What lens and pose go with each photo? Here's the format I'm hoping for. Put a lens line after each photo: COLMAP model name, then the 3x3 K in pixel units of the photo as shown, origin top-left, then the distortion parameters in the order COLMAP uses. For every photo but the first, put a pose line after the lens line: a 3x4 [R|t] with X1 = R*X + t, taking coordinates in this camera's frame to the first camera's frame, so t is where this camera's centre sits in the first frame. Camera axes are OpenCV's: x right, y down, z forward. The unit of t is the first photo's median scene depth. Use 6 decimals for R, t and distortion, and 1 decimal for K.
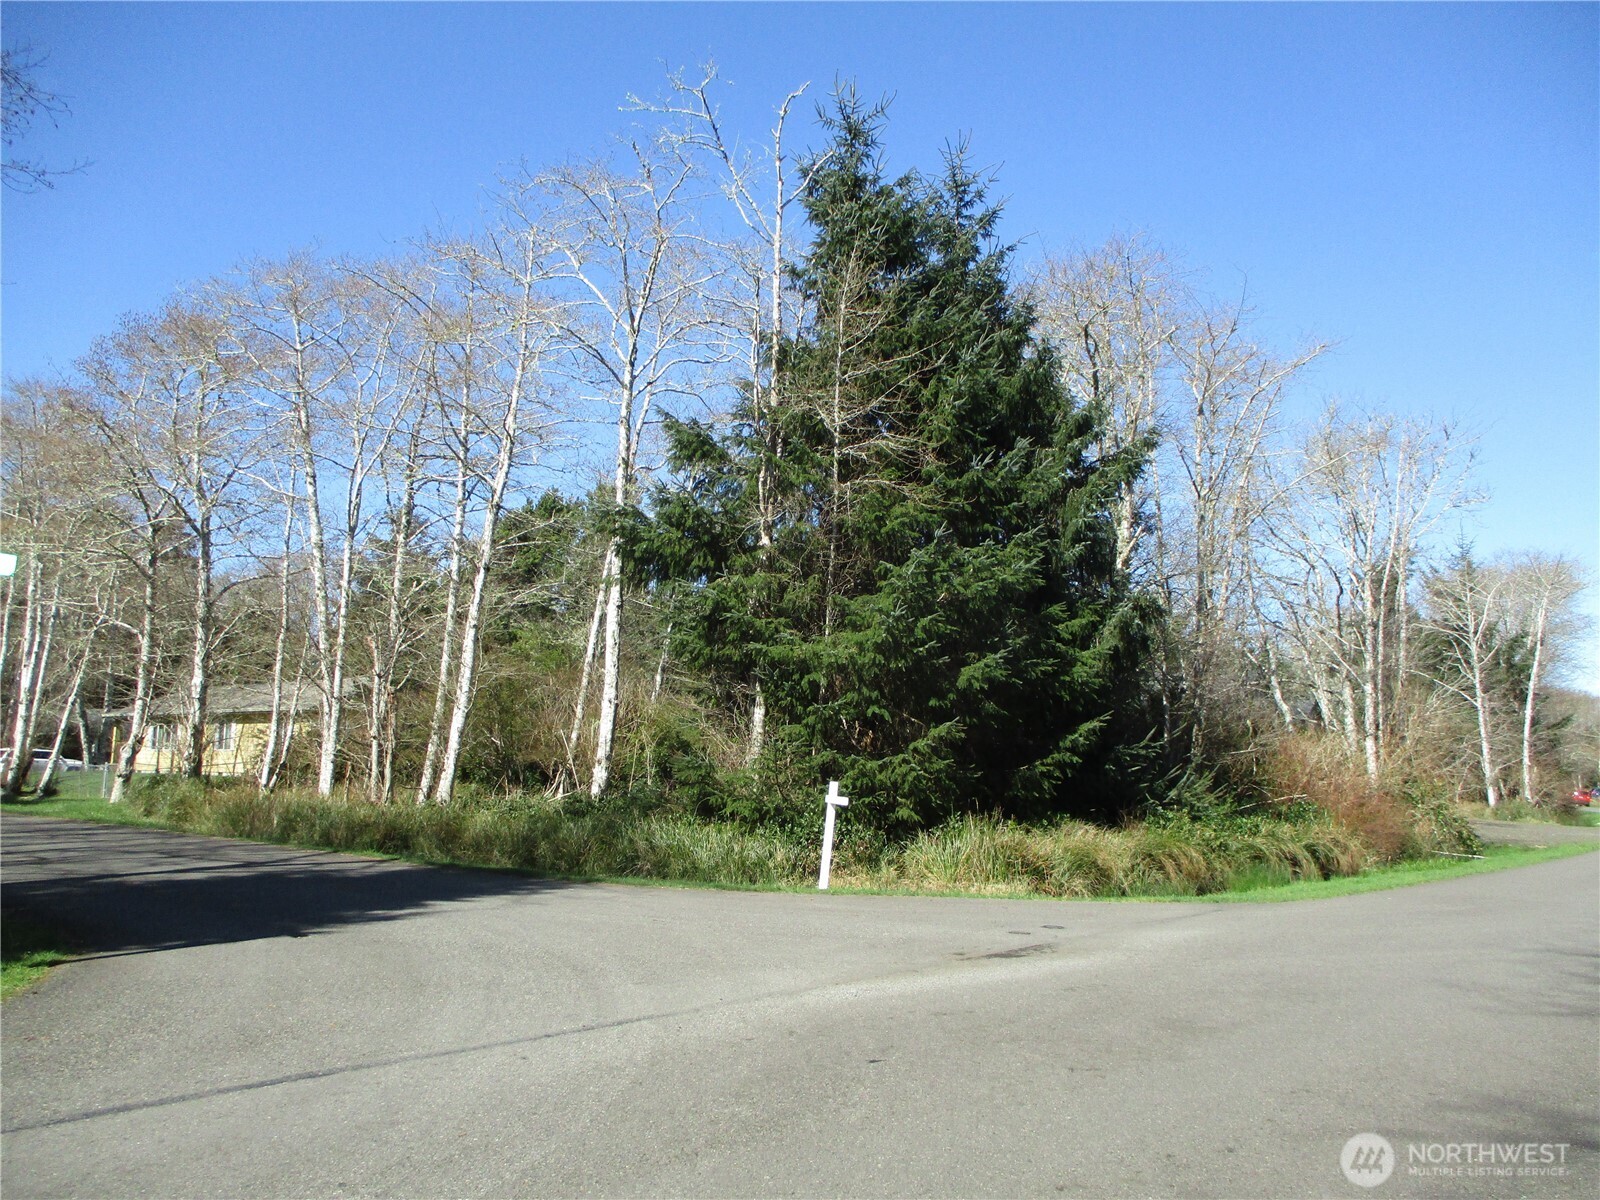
lens RADIAL K [[1344.6, 0, 799.9], [0, 1344.6, 569.3], [0, 0, 1]] dist [-0.007217, 0.002045]
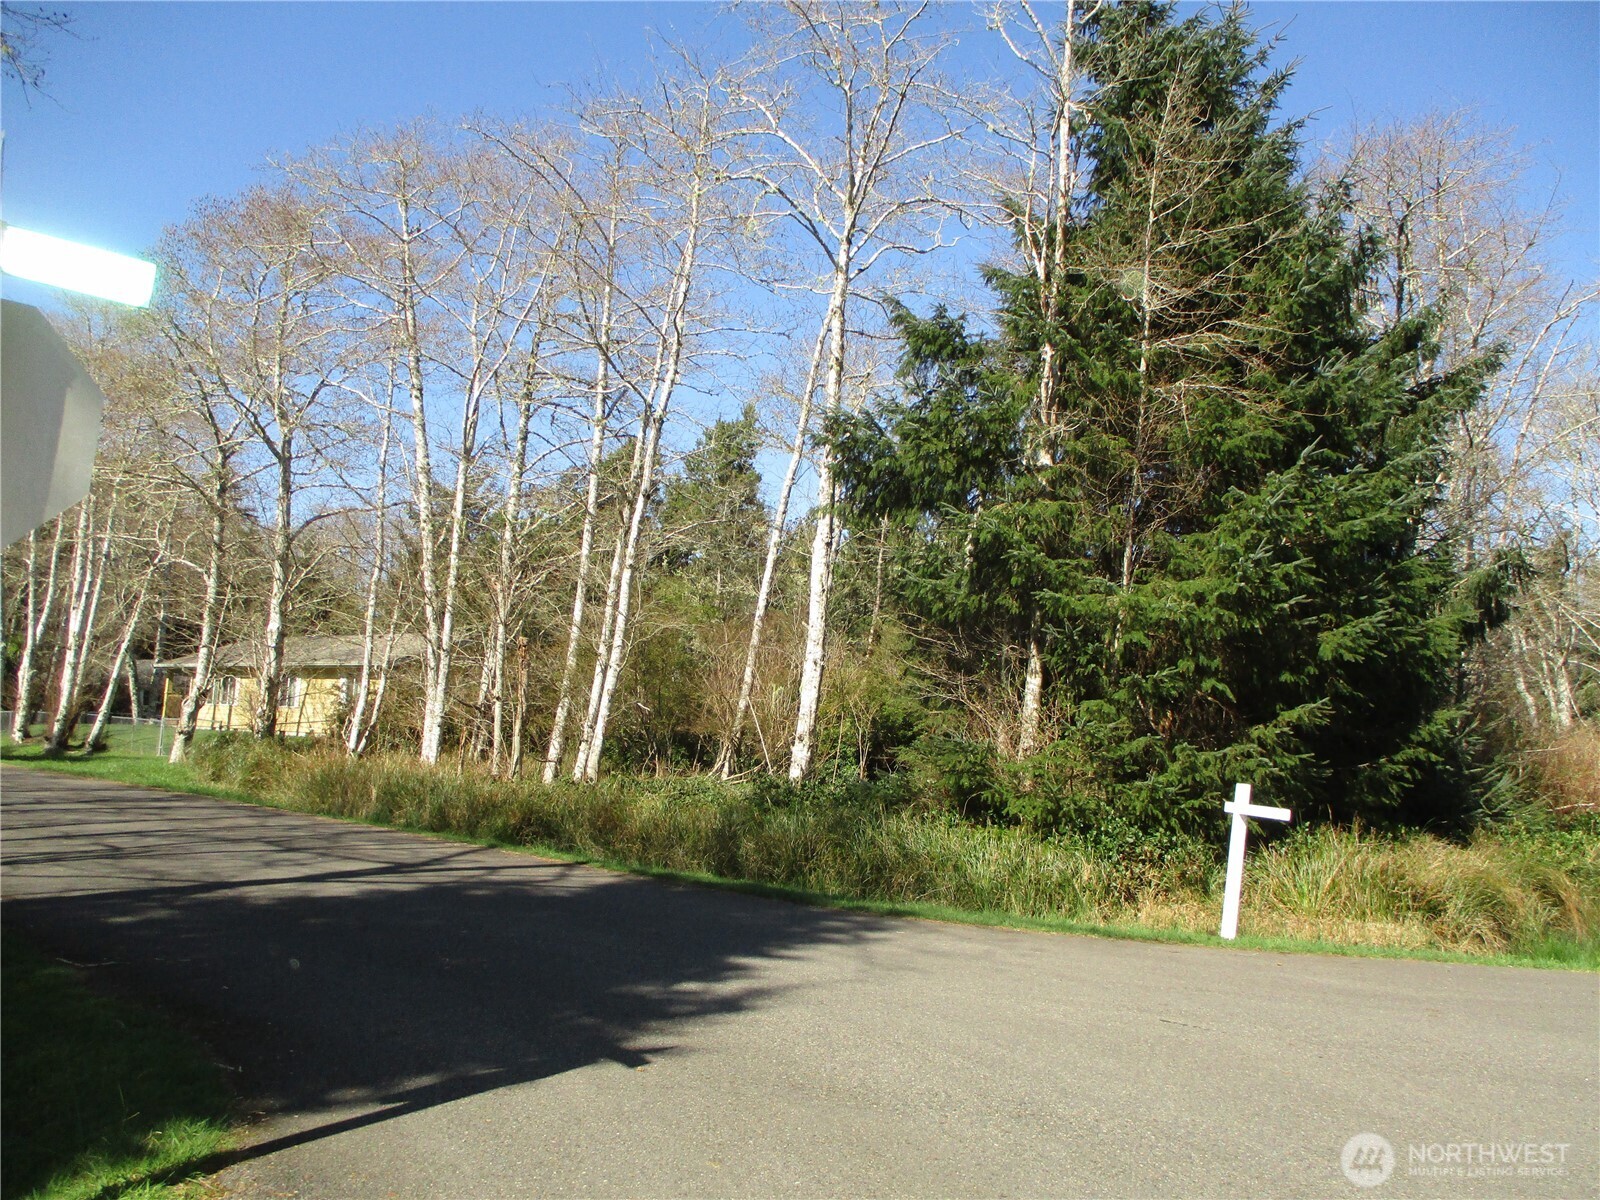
lens RADIAL K [[1332.7, 0, 807.2], [0, 1332.7, 579.1], [0, 0, 1]] dist [-0.008124, -0.007399]
pose [[0.999343, 0.033128, -0.014709, -0.129966], [-0.032780, 0.999191, 0.023312, 0.029085], [0.015469, -0.022815, 0.999620, 0.205109]]
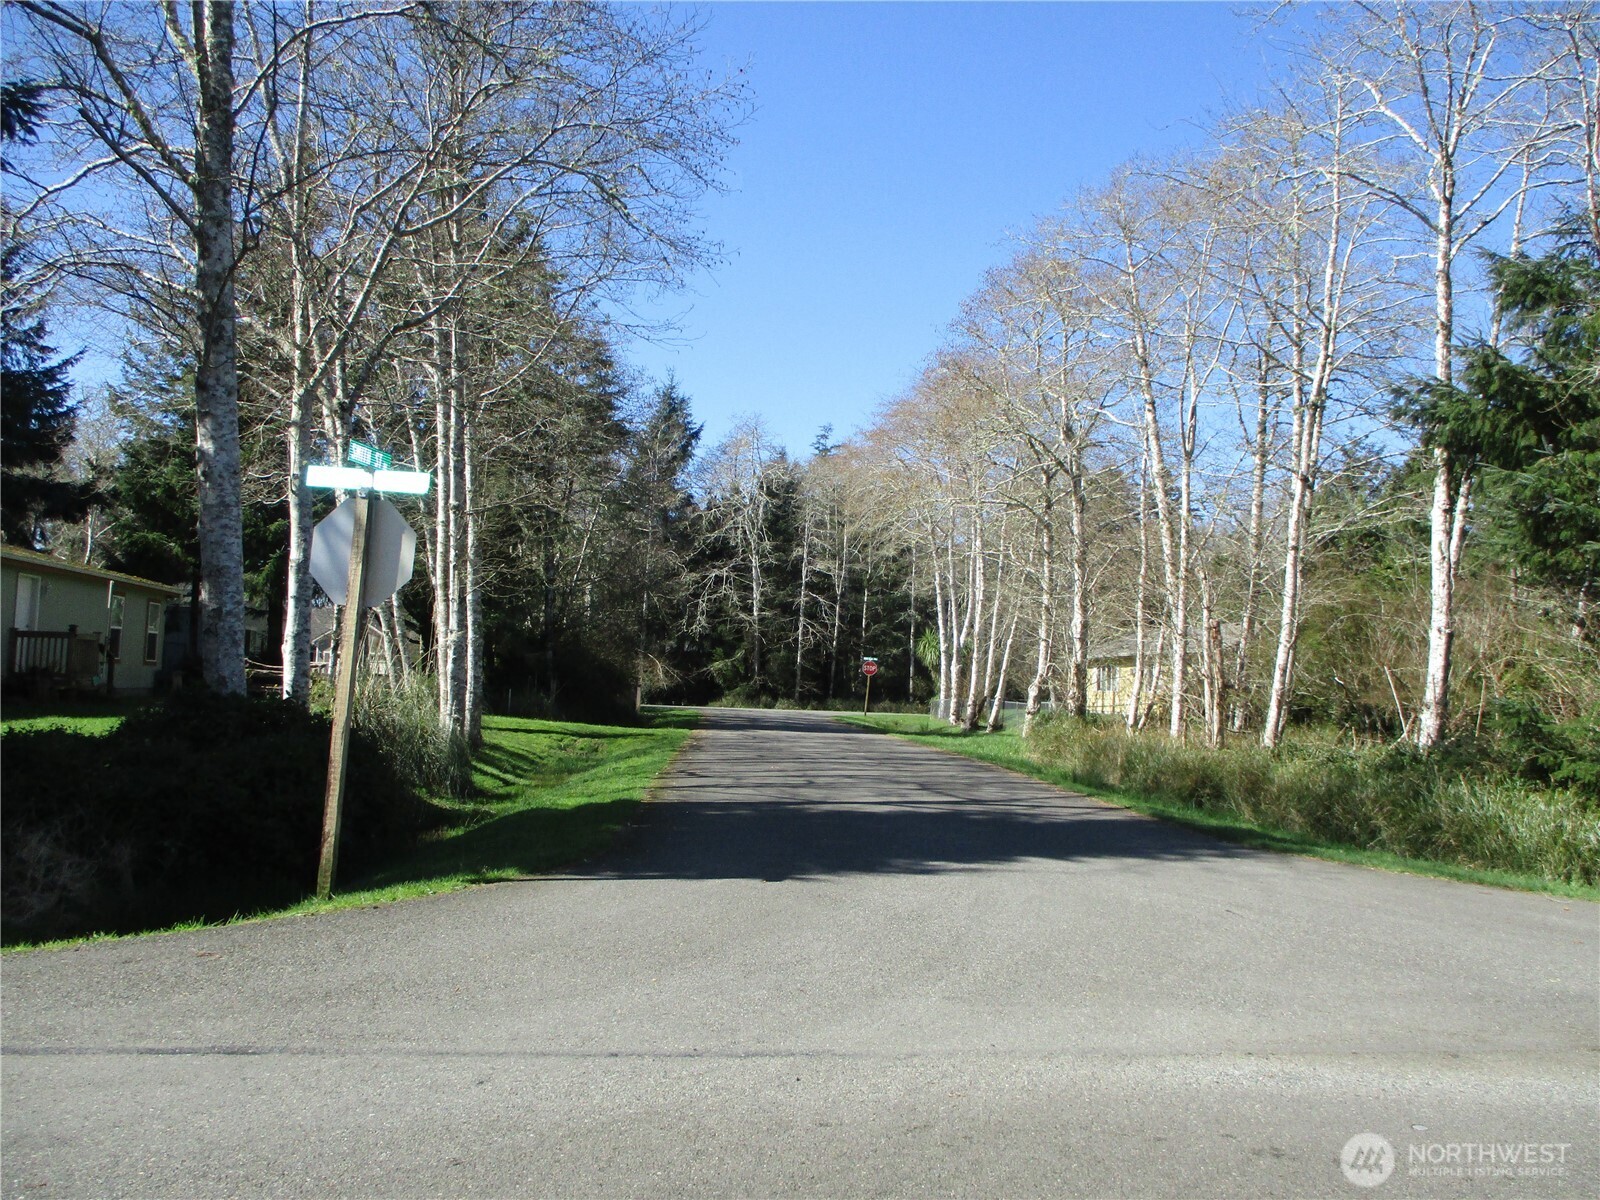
lens RADIAL K [[1344.6, 0, 799.9], [0, 1344.6, 569.3], [0, 0, 1]] dist [-0.007217, 0.002045]
pose [[0.743130, -0.045692, -0.667585, 0.104785], [0.071723, 0.997357, 0.011577, 0.024656], [0.665292, -0.056485, 0.744443, 0.152922]]
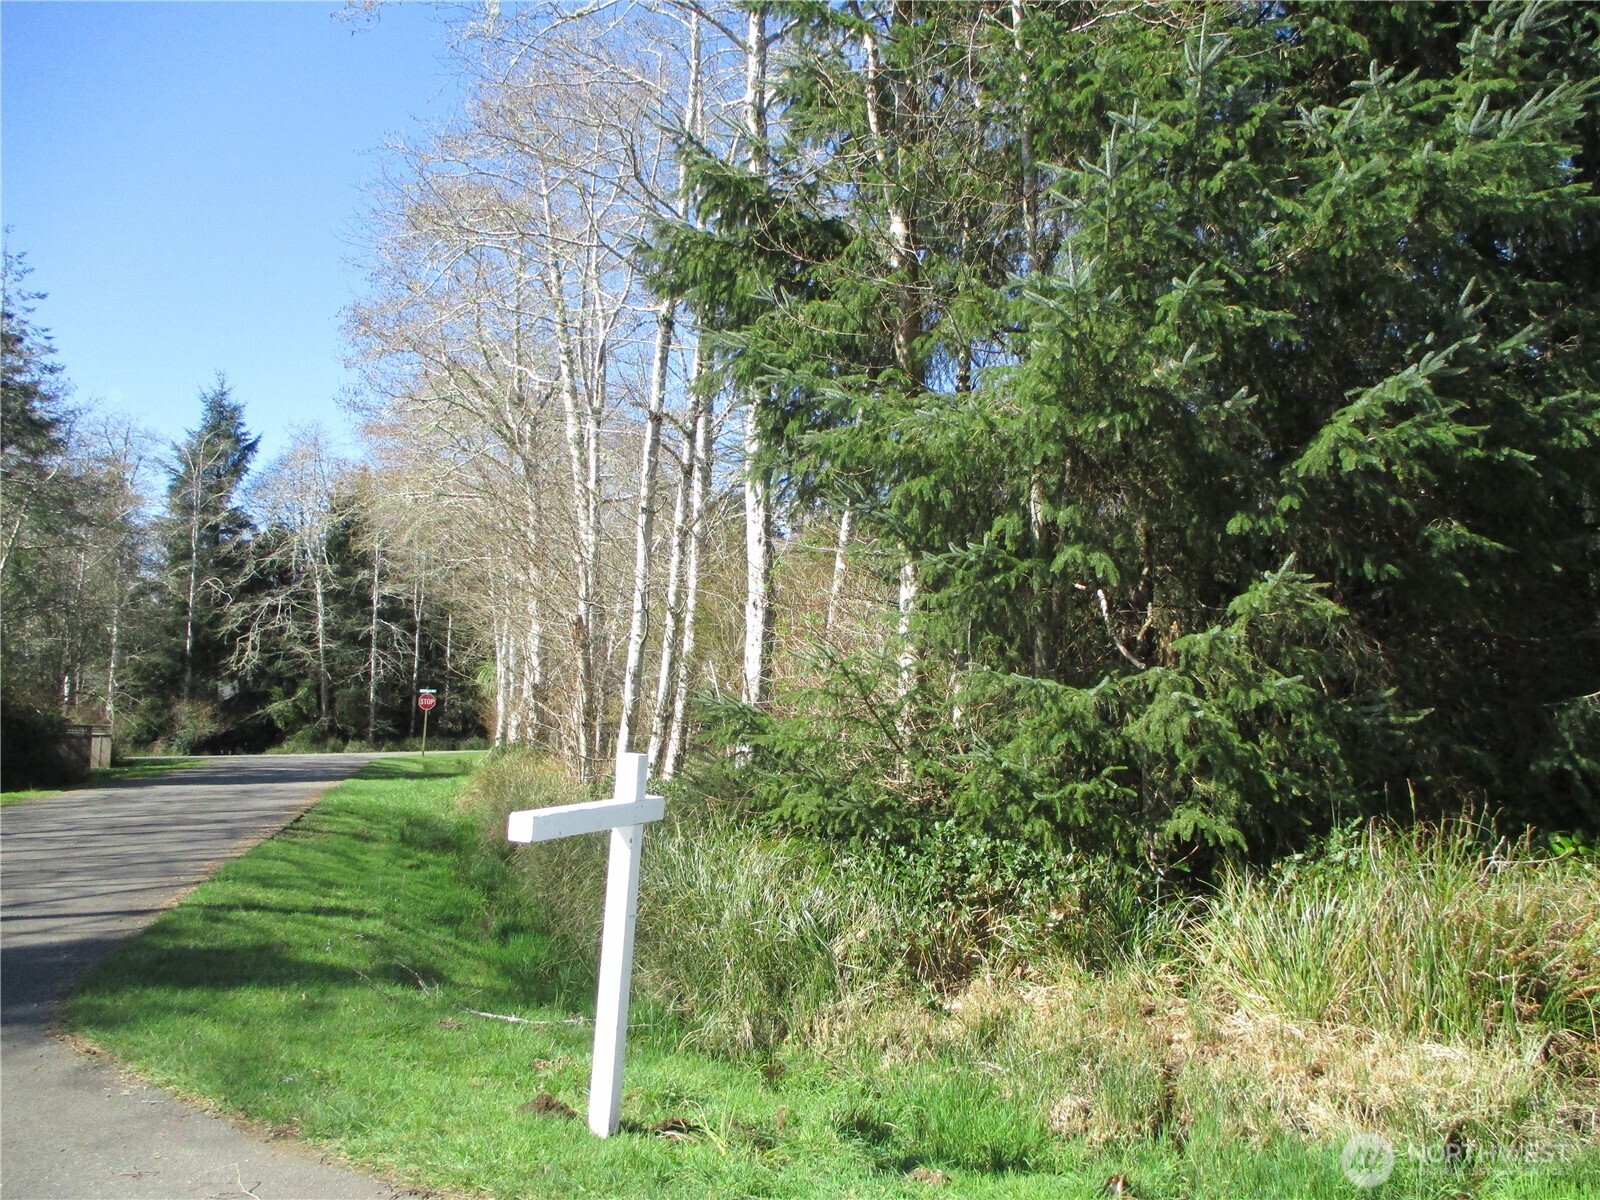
lens RADIAL K [[1324.0, 0, 795.8], [0, 1324.0, 569.8], [0, 0, 1]] dist [-0.032241, 0.012501]
pose [[0.868758, -0.080634, -0.488628, 0.138675], [0.094781, 0.995489, 0.004240, 0.080811], [0.486082, -0.049996, 0.872482, 0.511728]]
